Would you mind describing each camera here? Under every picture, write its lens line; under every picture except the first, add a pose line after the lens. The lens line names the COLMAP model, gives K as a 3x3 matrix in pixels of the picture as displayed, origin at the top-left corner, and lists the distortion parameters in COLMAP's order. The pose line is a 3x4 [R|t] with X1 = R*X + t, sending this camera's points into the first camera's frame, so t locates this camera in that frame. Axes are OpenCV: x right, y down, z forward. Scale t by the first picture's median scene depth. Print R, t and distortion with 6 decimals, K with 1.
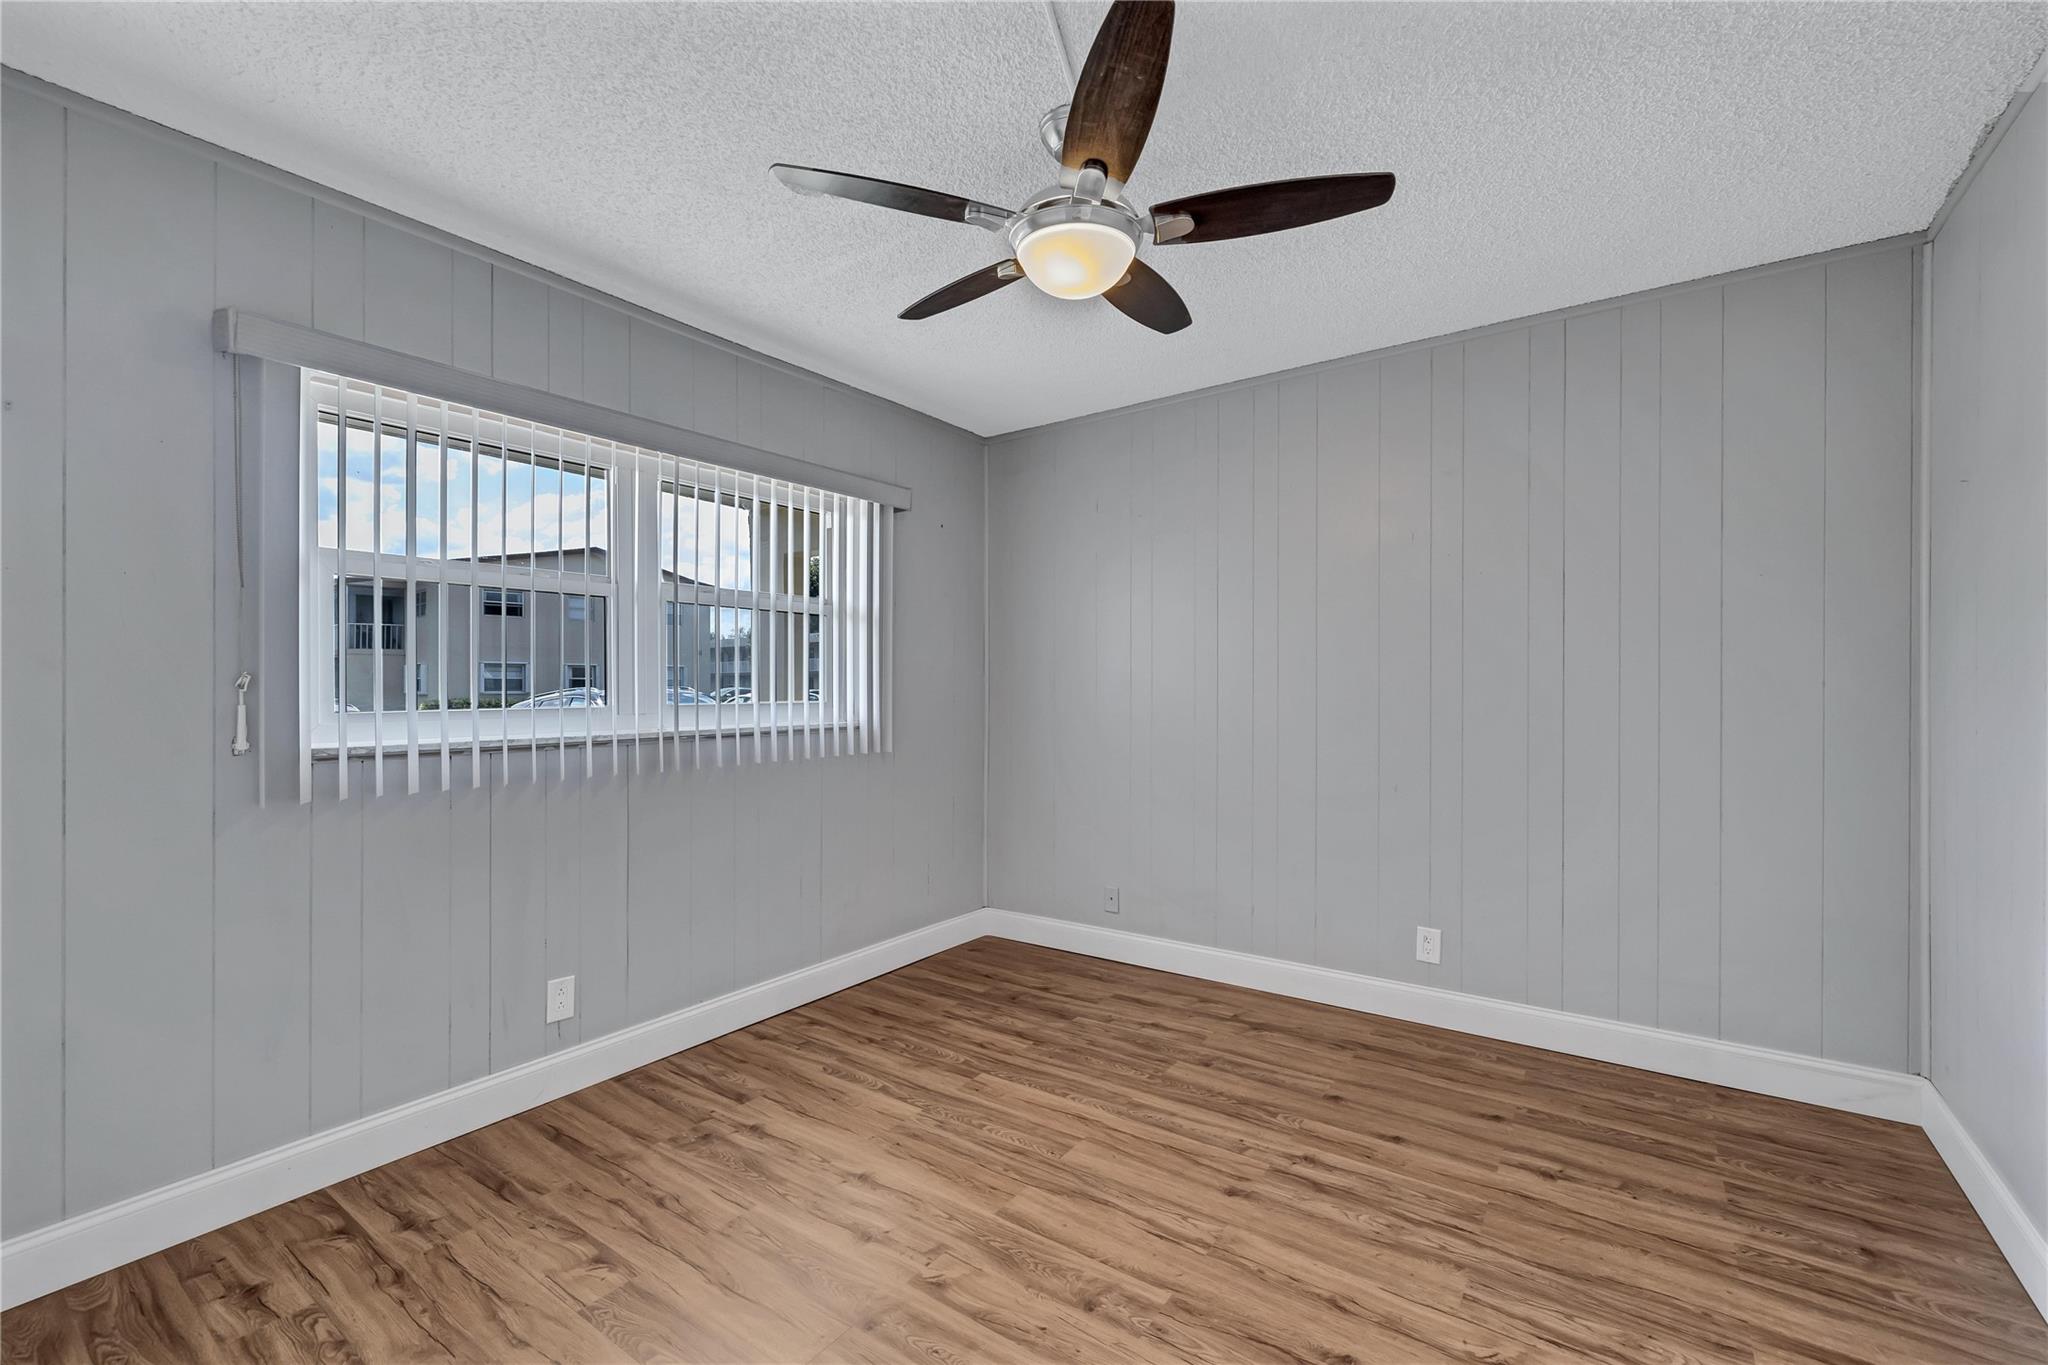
lens RADIAL K [[872.3, 0, 1024.0], [0, 872.3, 682.5], [0, 0, 1]] dist [0.002184, -0.000277]
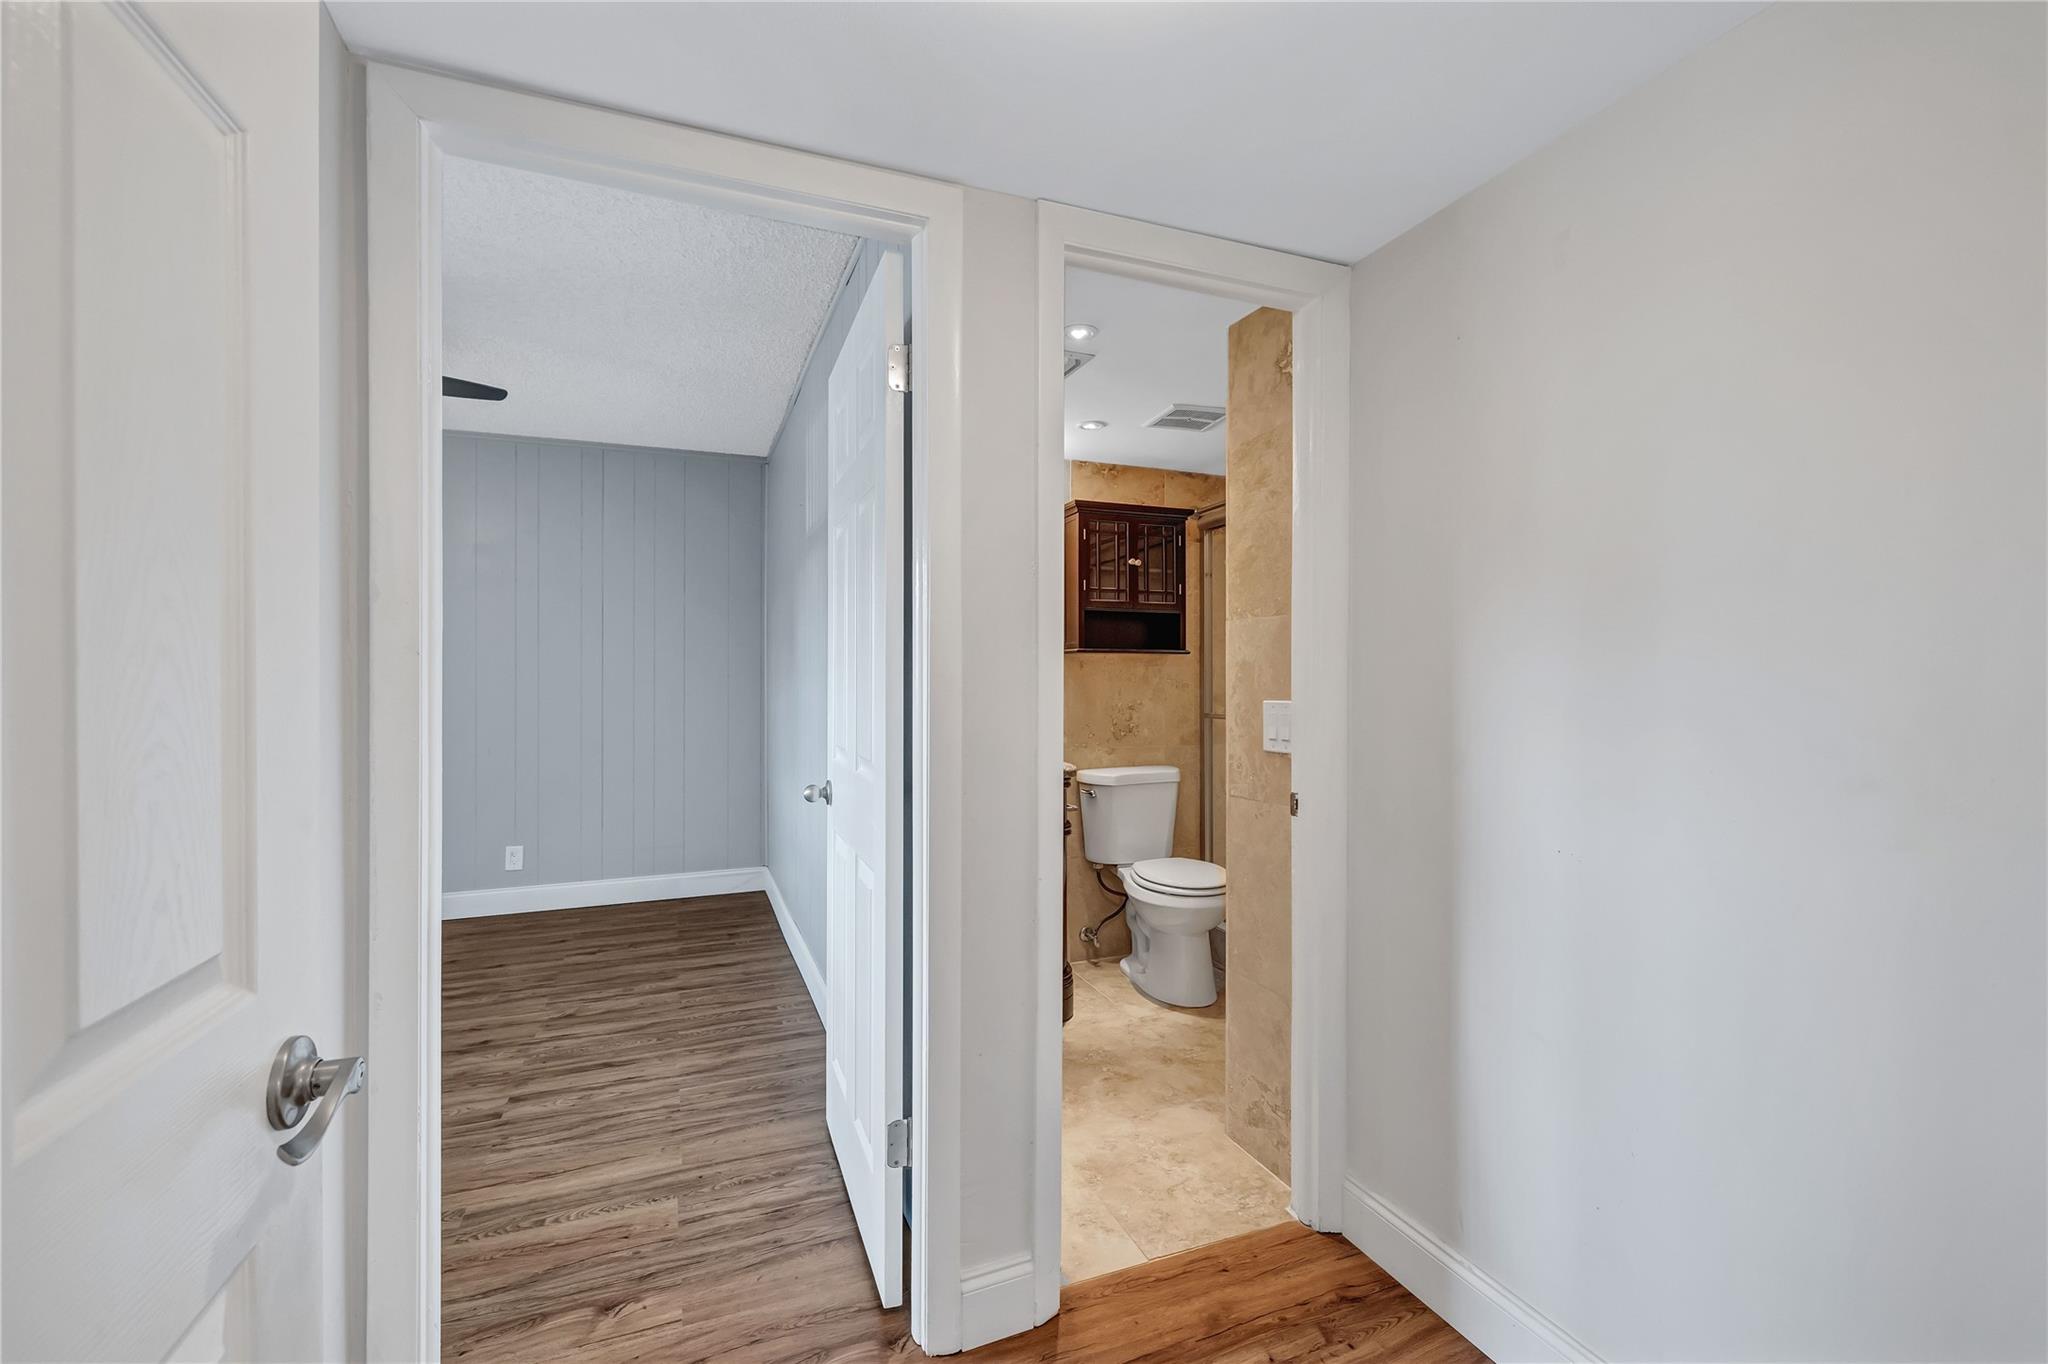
lens RADIAL K [[872.3, 0, 1024.0], [0, 872.3, 682.0], [0, 0, 1]] dist [0.002184, -0.000277]
pose [[0.547735, -0.004135, 0.836641, -0.444448], [-0.001579, 0.999981, 0.005976, -0.001217], [-0.836650, -0.004595, 0.547718, -0.780750]]
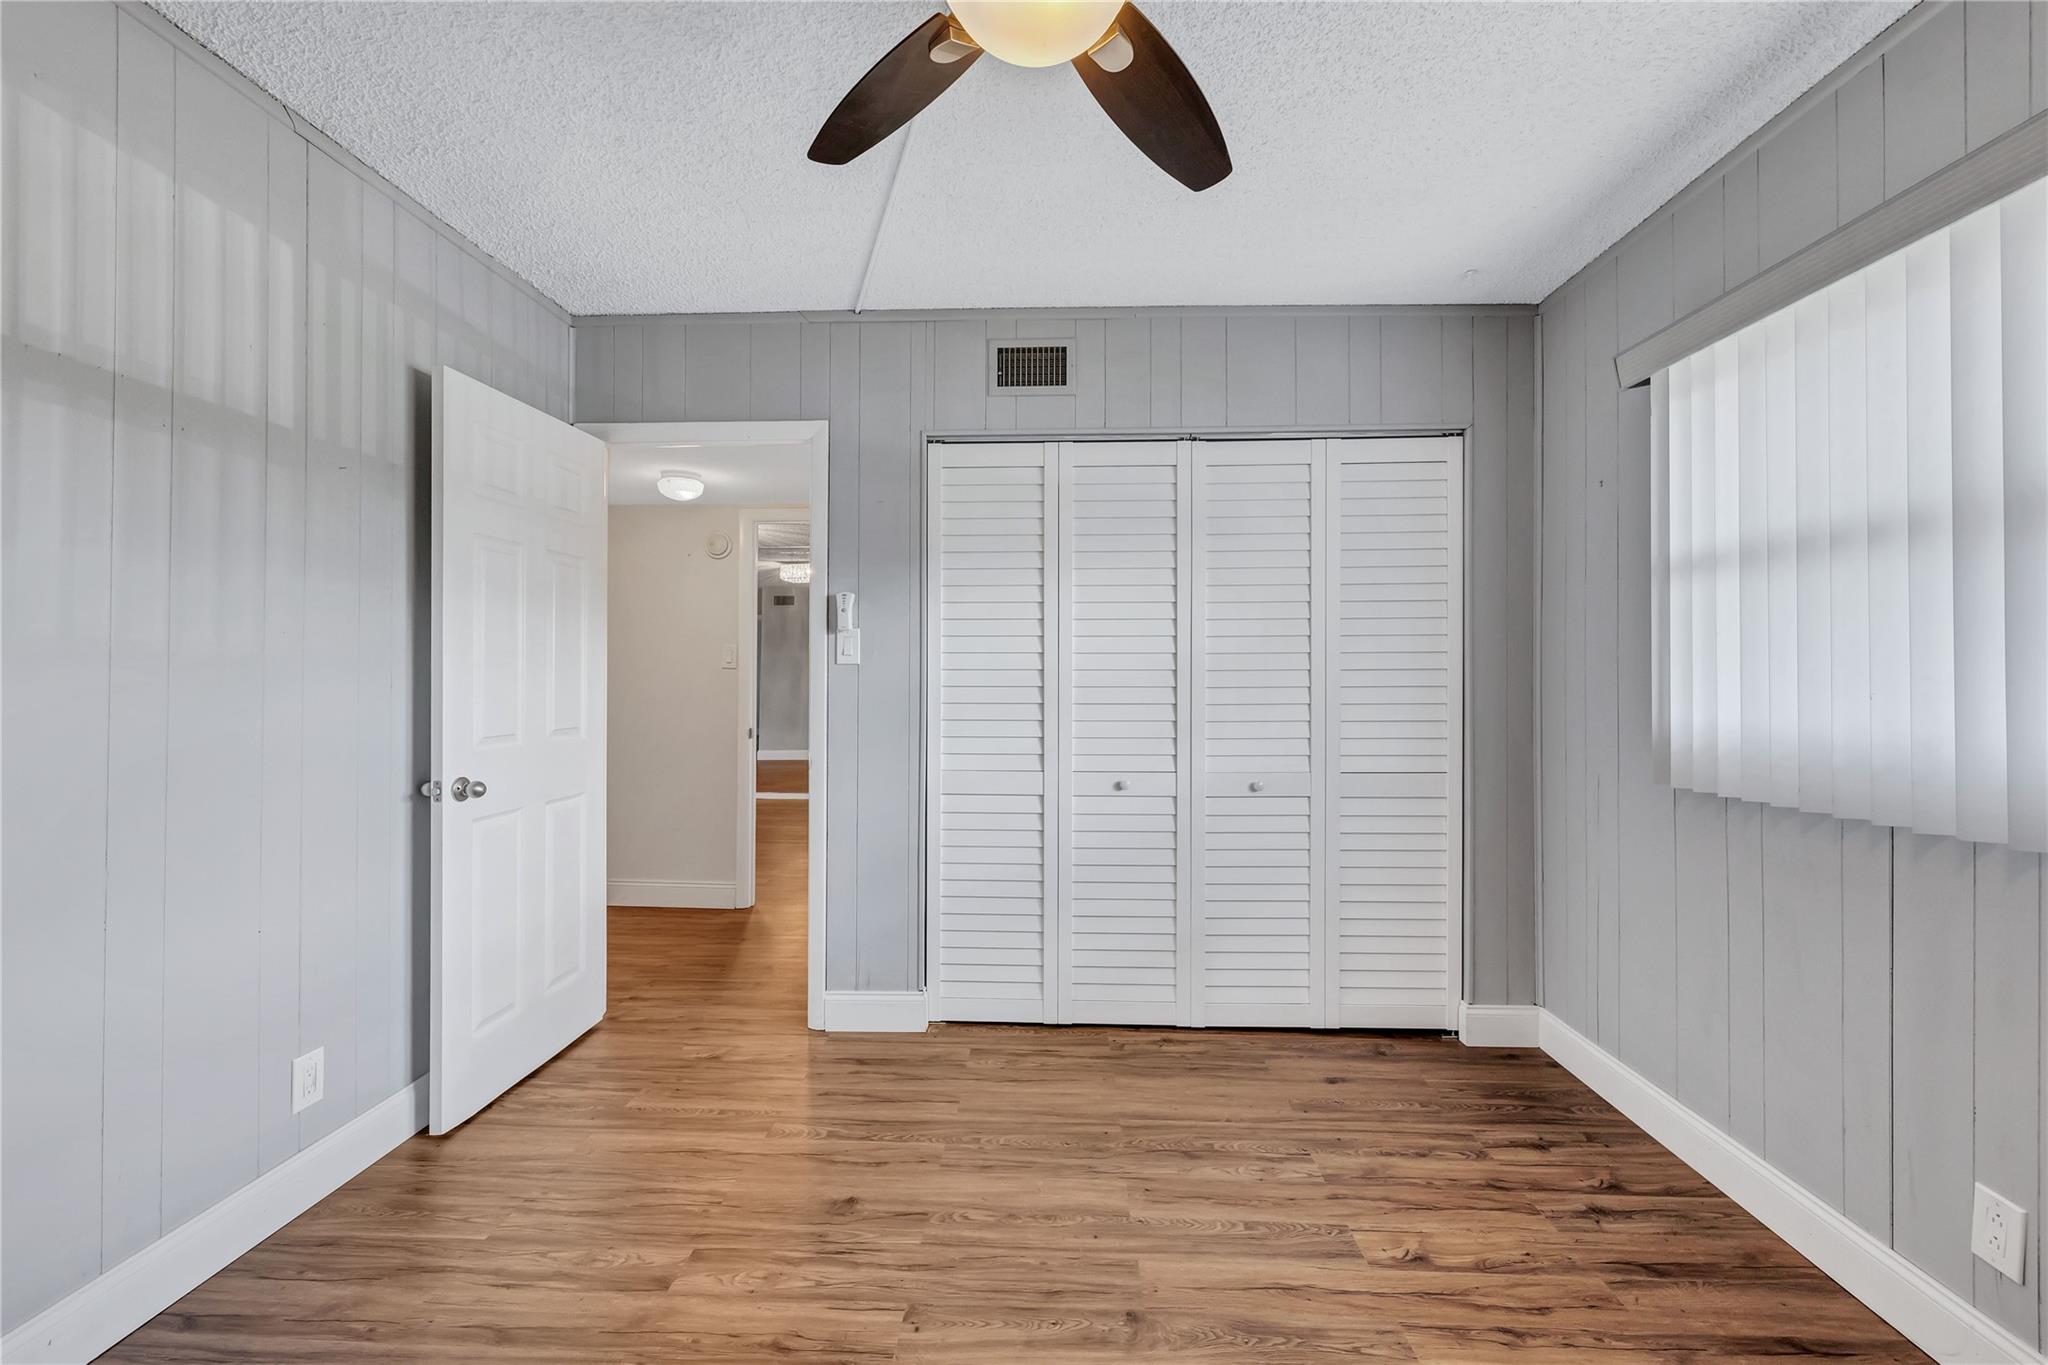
lens RADIAL K [[872.3, 0, 1024.0], [0, 872.3, 682.5], [0, 0, 1]] dist [0.002184, -0.000277]
pose [[-0.844899, 0.007170, -0.534878, 0.392246], [0.003233, 0.999960, 0.008297, 0.005451], [0.534916, 0.005281, -0.844889, 1.529609]]
